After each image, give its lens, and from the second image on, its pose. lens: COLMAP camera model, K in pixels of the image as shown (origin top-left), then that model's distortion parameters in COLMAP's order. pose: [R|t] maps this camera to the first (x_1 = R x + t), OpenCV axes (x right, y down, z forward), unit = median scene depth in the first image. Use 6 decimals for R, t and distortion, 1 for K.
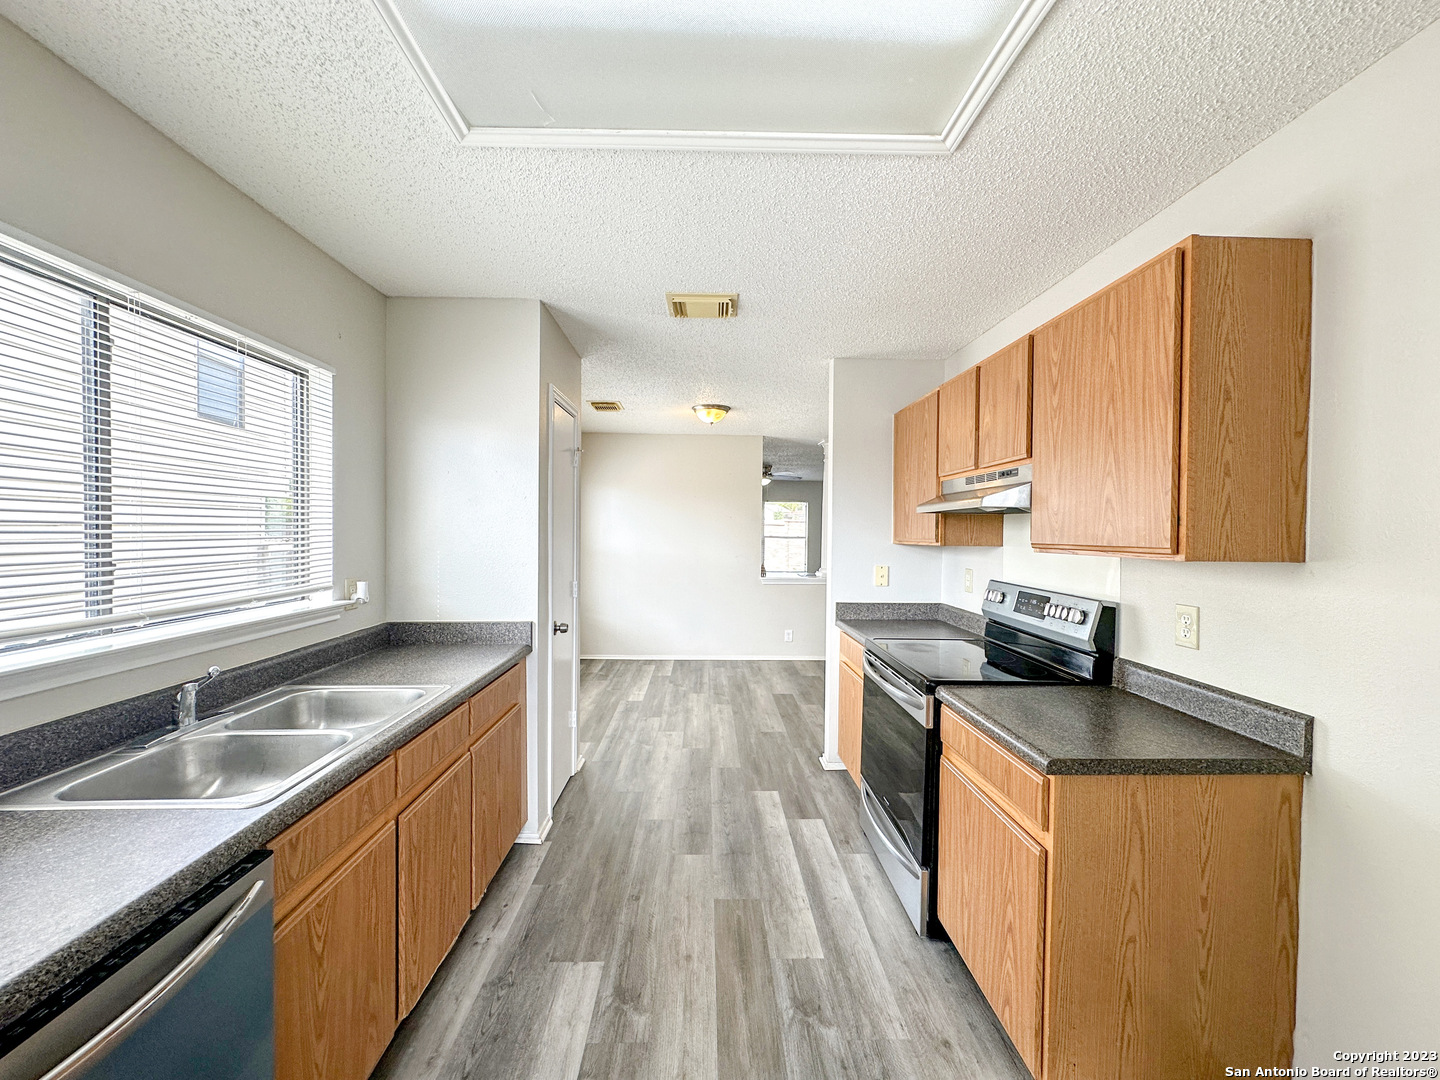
lens RADIAL K [[585.2, 0, 720.0], [0, 585.2, 540.0], [0, 0, 1]] dist [0.000870, 0.000152]
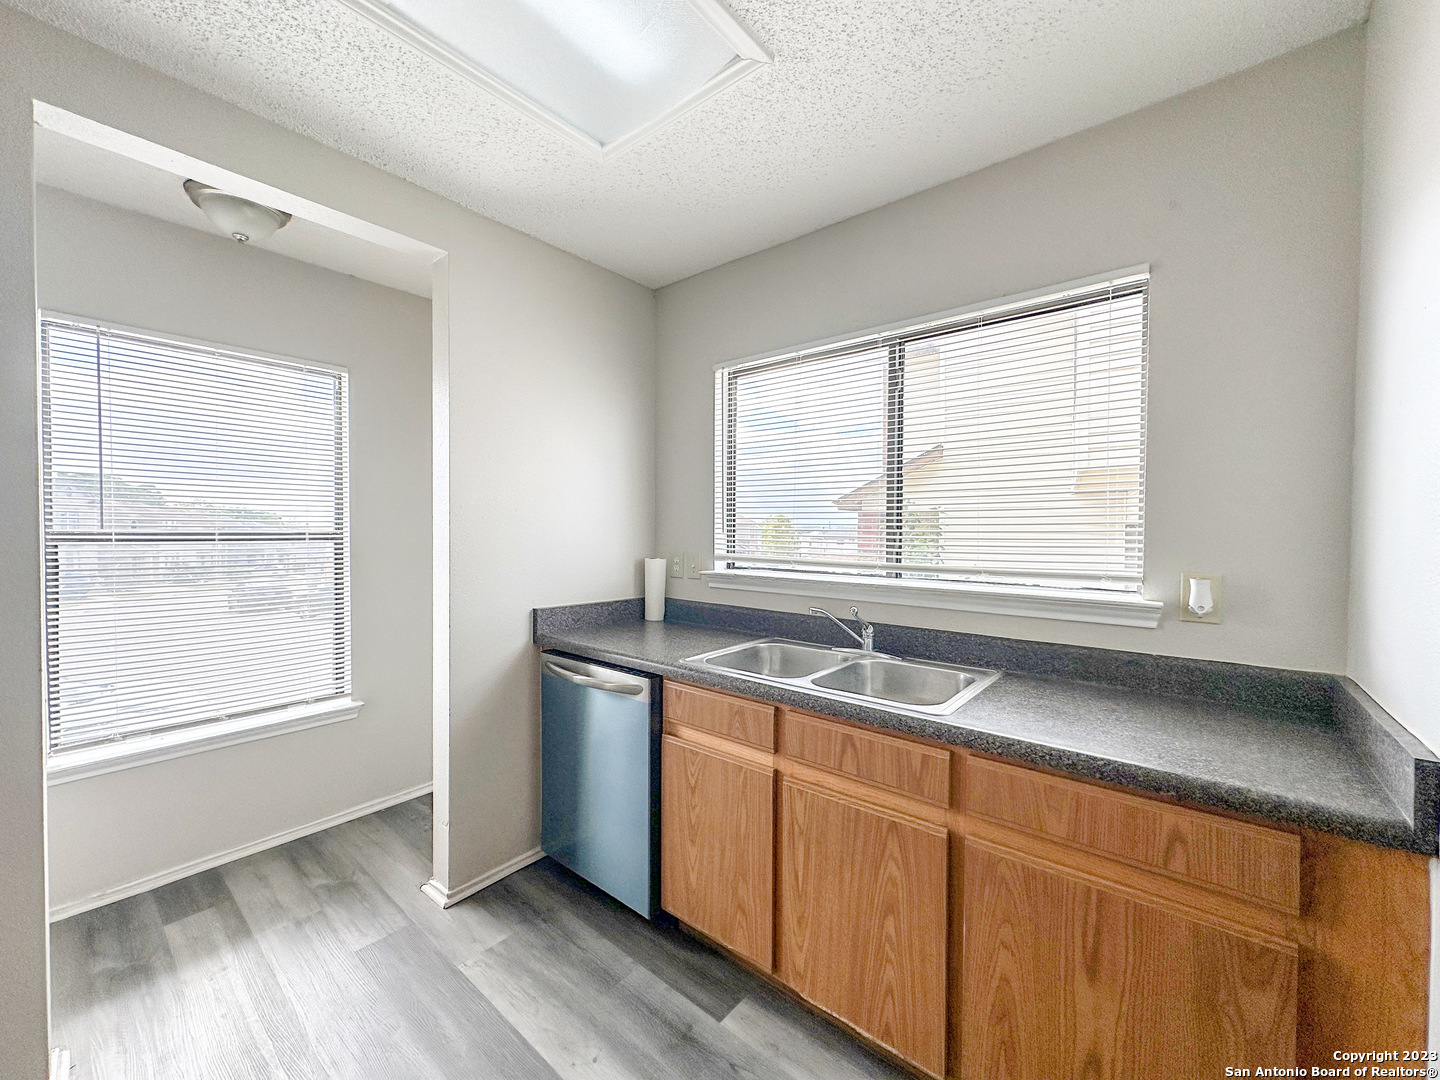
lens RADIAL K [[574.7, 0, 718.1], [0, 574.7, 539.3], [0, 0, 1]] dist [-0.000229, 0.000433]
pose [[-0.665671, 0.003370, -0.746238, 0.197839], [-0.024363, 0.999359, 0.026246, 0.028249], [0.745848, 0.035652, -0.665162, 1.137192]]
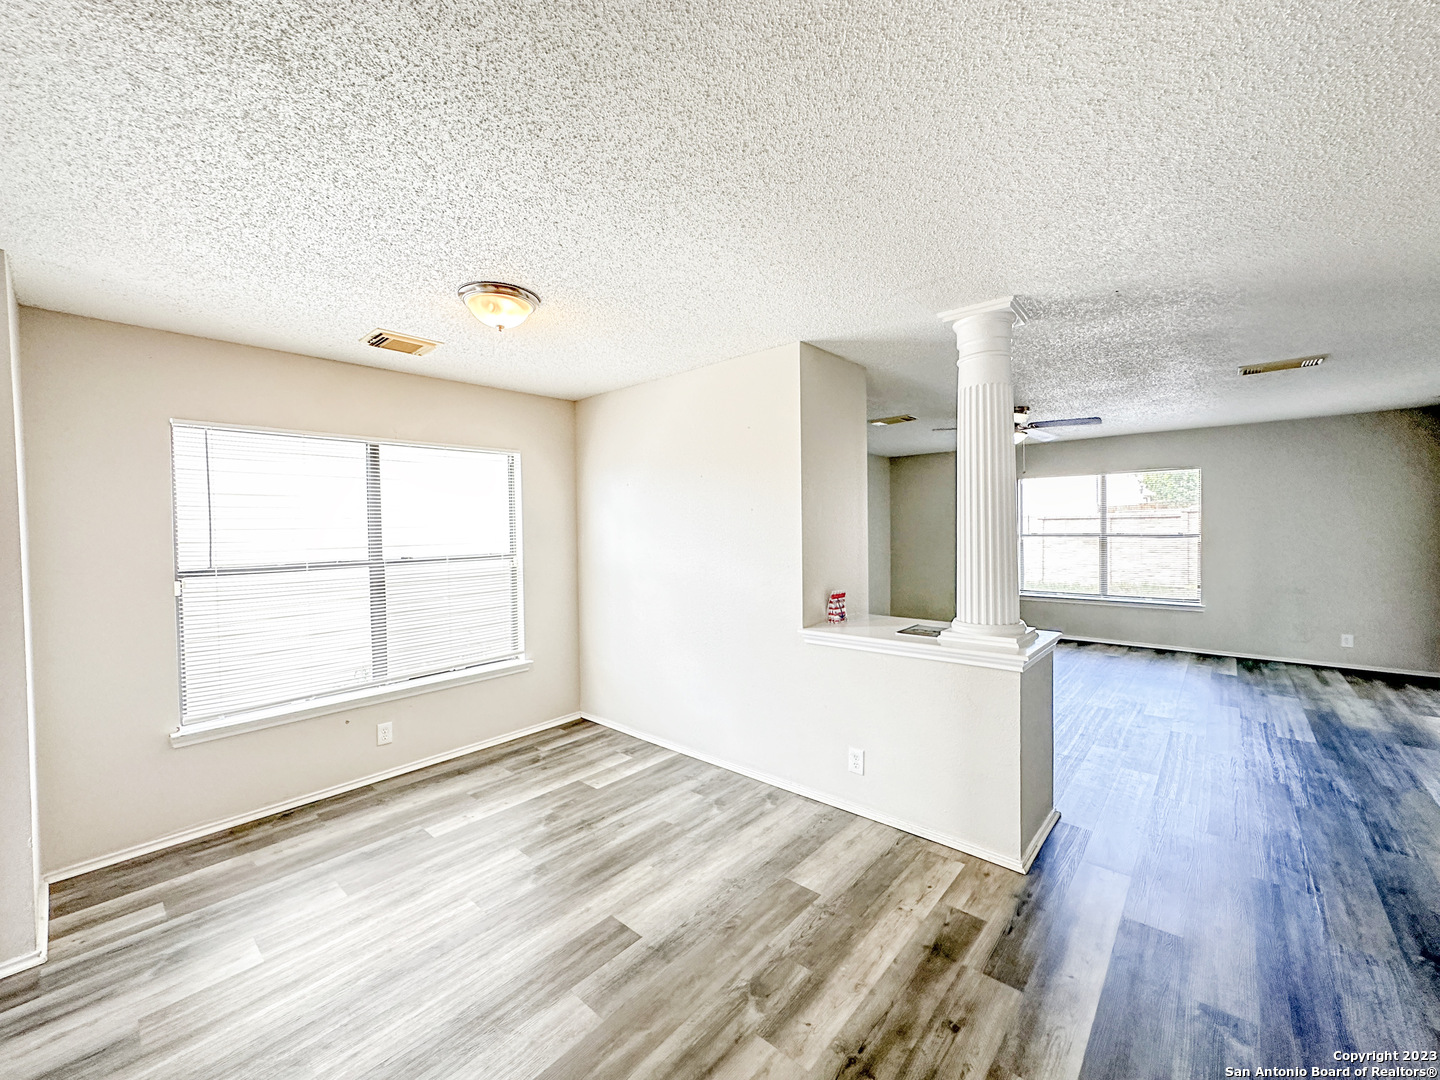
lens RADIAL K [[574.7, 0, 718.1], [0, 574.7, 539.3], [0, 0, 1]] dist [-0.000229, 0.000433]
pose [[0.723886, -0.006948, -0.689885, 1.060423], [0.009550, 0.999954, -0.000050, -0.043494], [0.689854, -0.006552, 0.723919, 1.776097]]
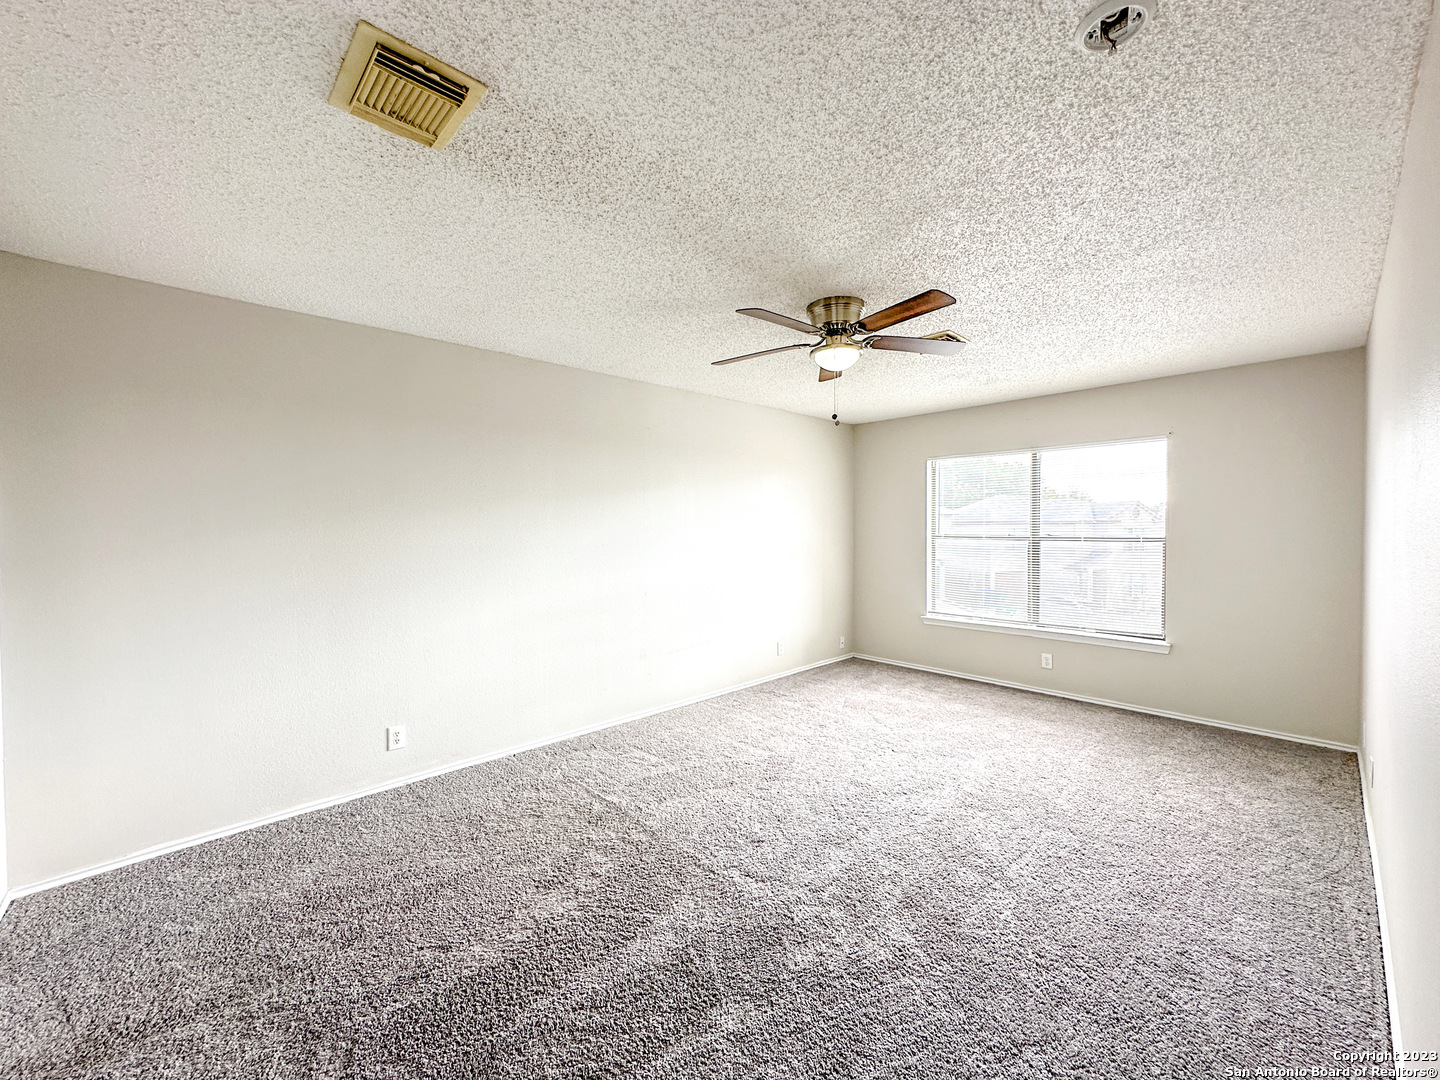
lens RADIAL K [[574.7, 0, 718.1], [0, 574.7, 539.3], [0, 0, 1]] dist [-0.000229, 0.000433]
pose [[-0.747746, 0.021099, -0.663650, 1.710024], [-0.008397, 0.999115, 0.041225, -0.064329], [0.663932, 0.036398, -0.746907, 3.185669]]
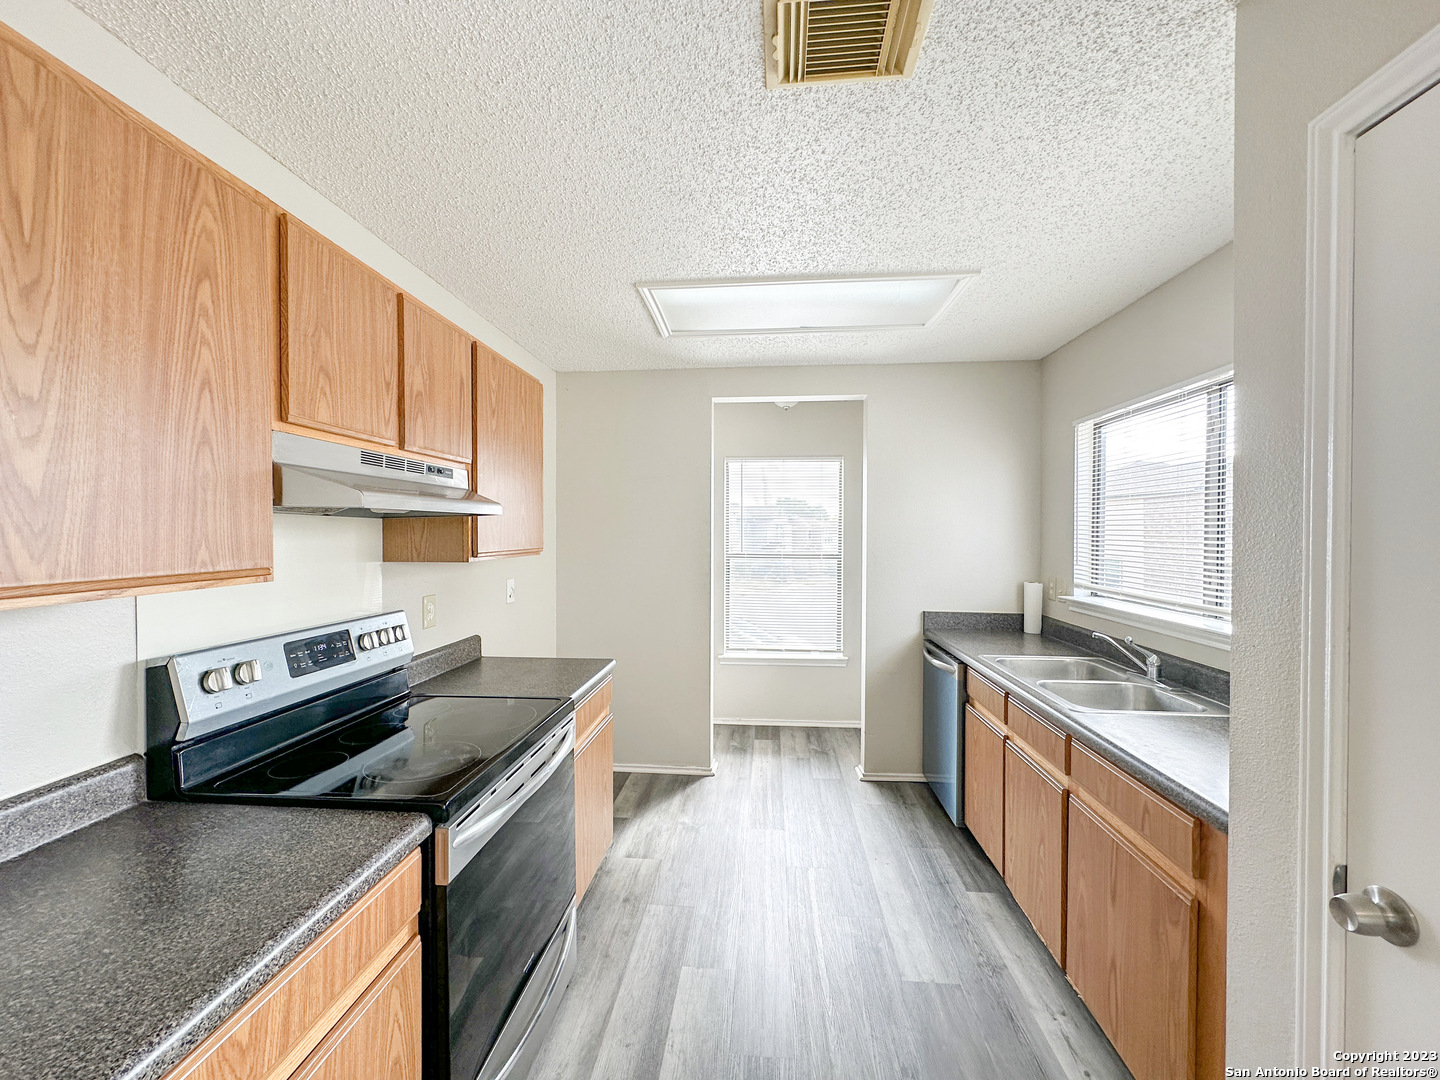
lens RADIAL K [[574.7, 0, 718.1], [0, 574.7, 539.3], [0, 0, 1]] dist [-0.000229, 0.000433]
pose [[-0.992828, -0.012867, 0.118859, 0.007680], [-0.009150, 0.999453, 0.031765, -0.049172], [-0.119203, 0.030450, -0.992403, 1.810370]]
